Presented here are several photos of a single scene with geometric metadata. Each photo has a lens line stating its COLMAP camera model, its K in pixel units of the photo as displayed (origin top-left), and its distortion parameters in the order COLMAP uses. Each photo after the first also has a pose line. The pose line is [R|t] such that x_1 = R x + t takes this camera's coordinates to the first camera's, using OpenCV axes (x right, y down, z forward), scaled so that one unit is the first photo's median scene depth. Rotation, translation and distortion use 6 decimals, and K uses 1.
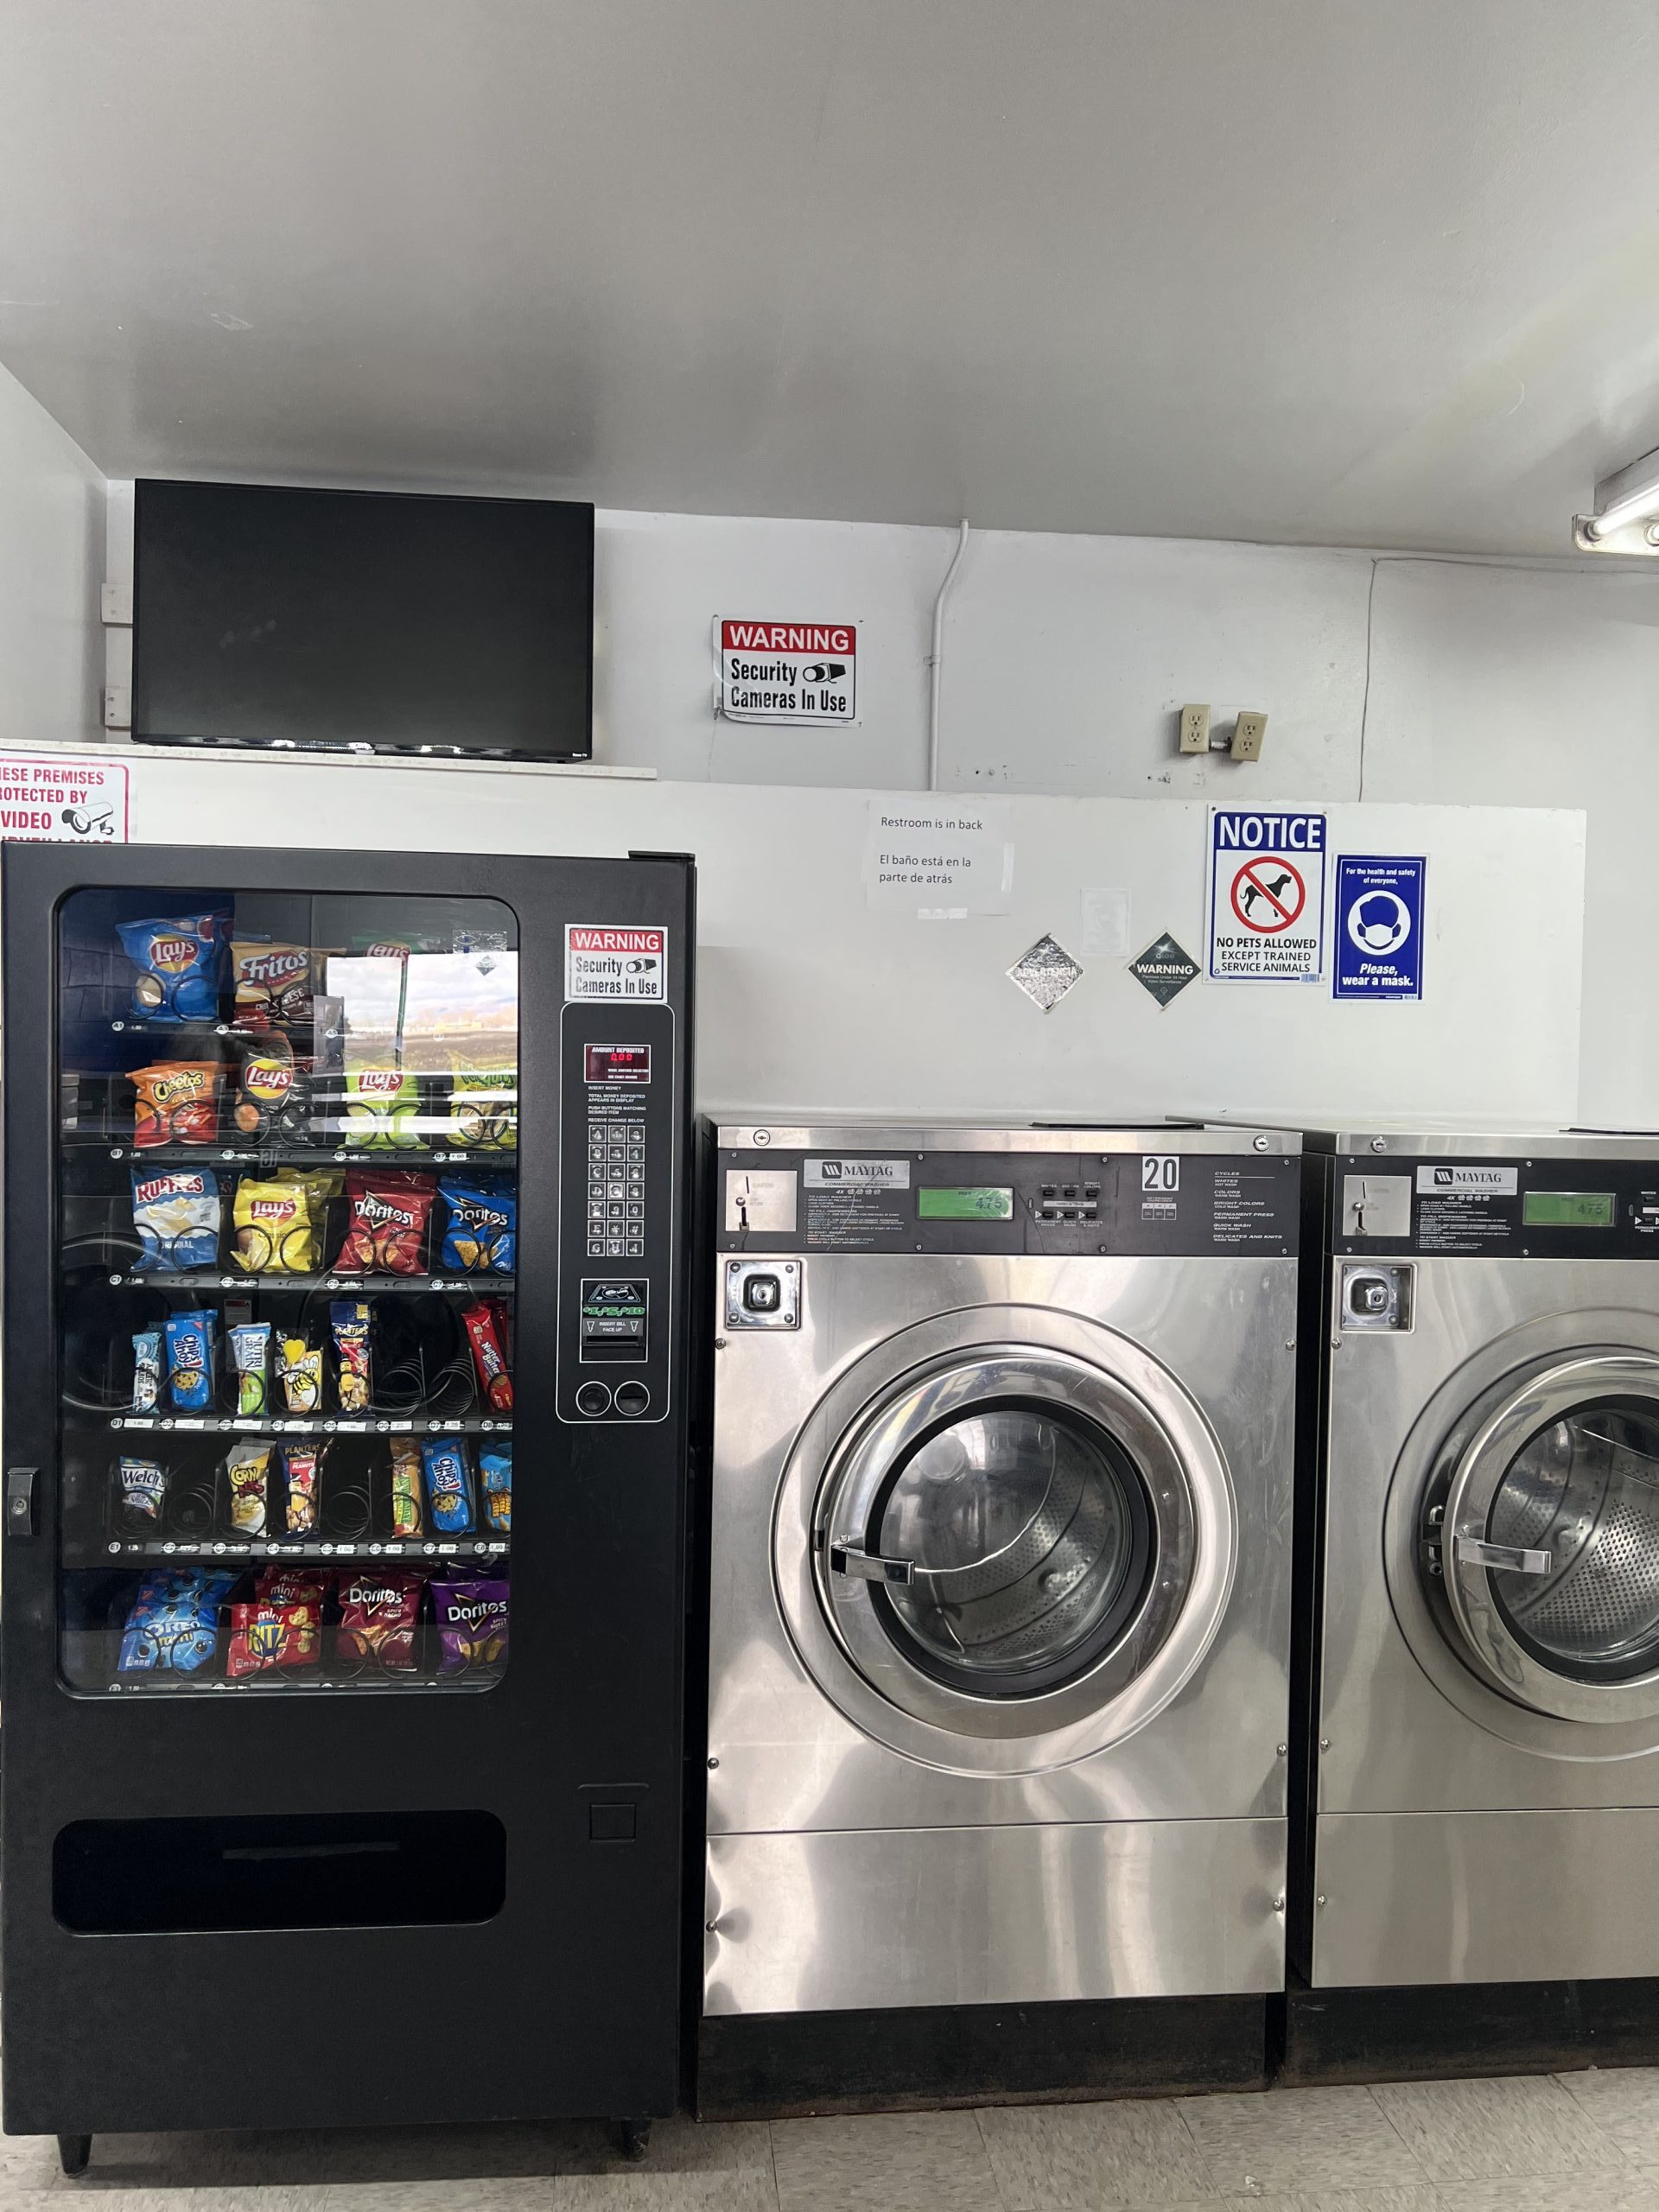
lens RADIAL K [[1750.8, 0, 830.5], [0, 1750.8, 1108.9], [0, 0, 1]] dist [0.064198, -0.235149]
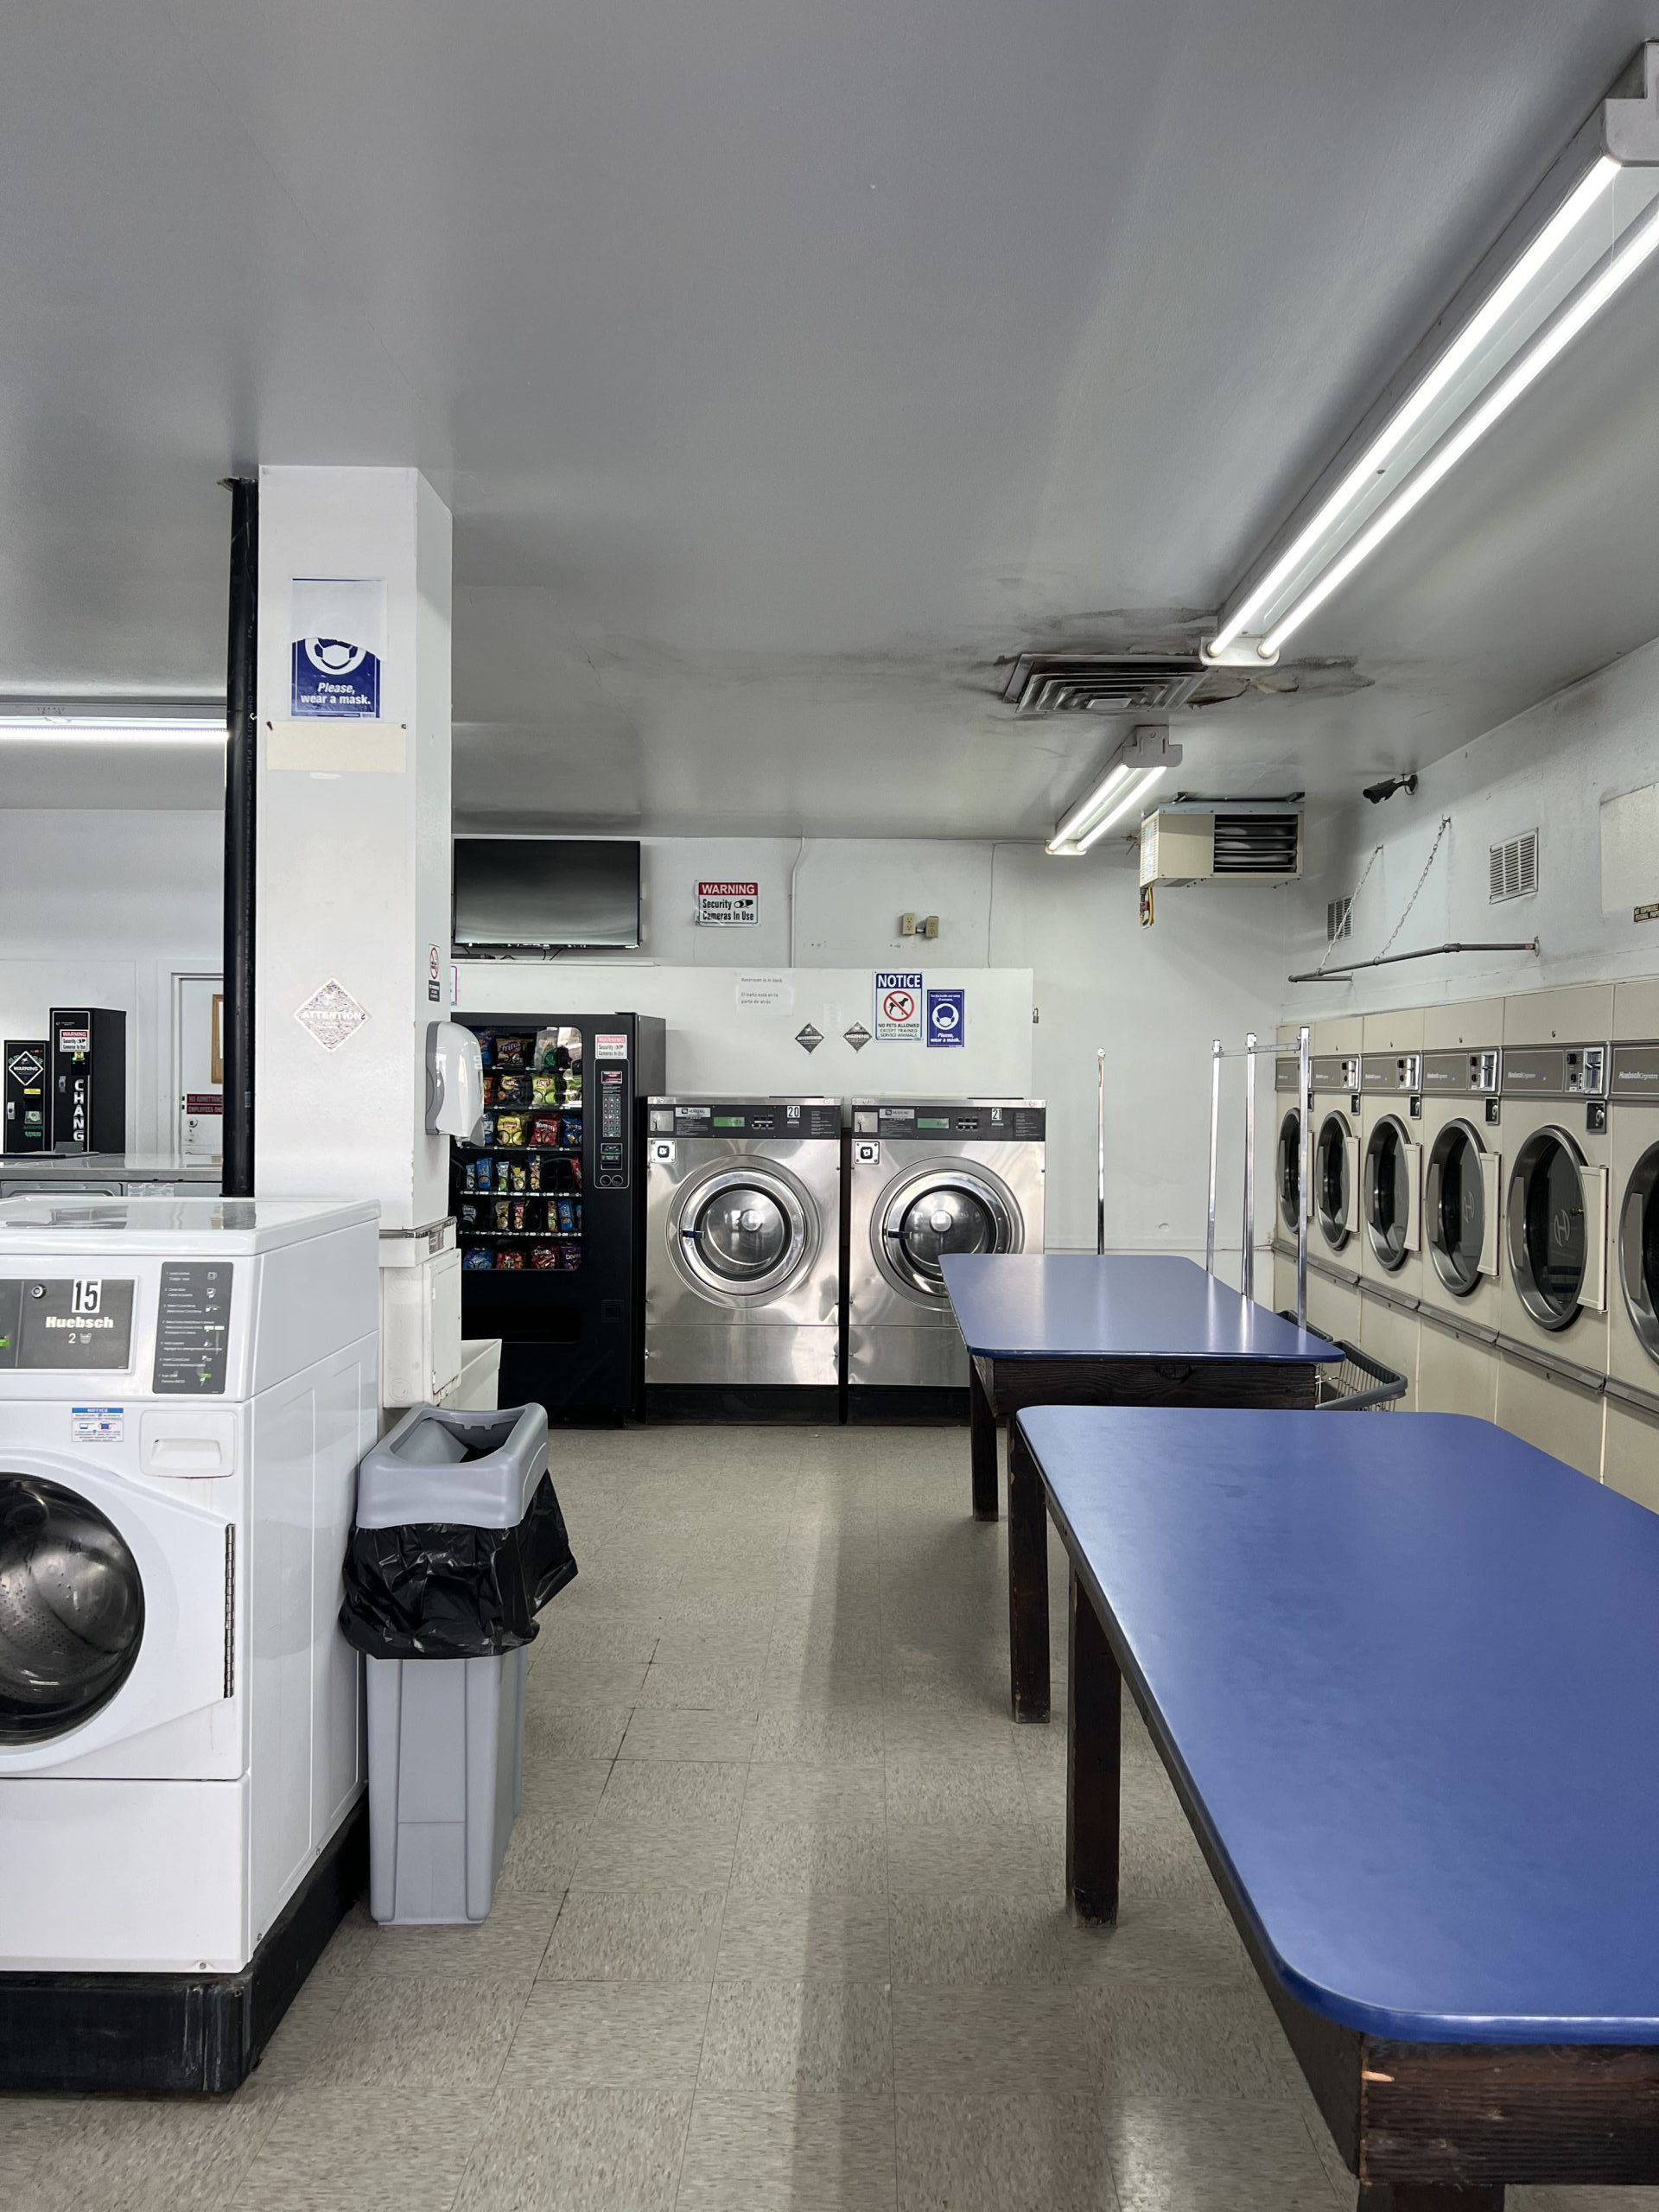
lens RADIAL K [[1674.1, 0, 824.9], [0, 1674.1, 1092.8], [0, 0, 1]] dist [0.056838, -0.058439]
pose [[0.992609, -0.007344, -0.121137, 0.588556], [0.006006, 0.999917, -0.011406, 0.036835], [0.121211, 0.010595, 0.992570, -1.854947]]
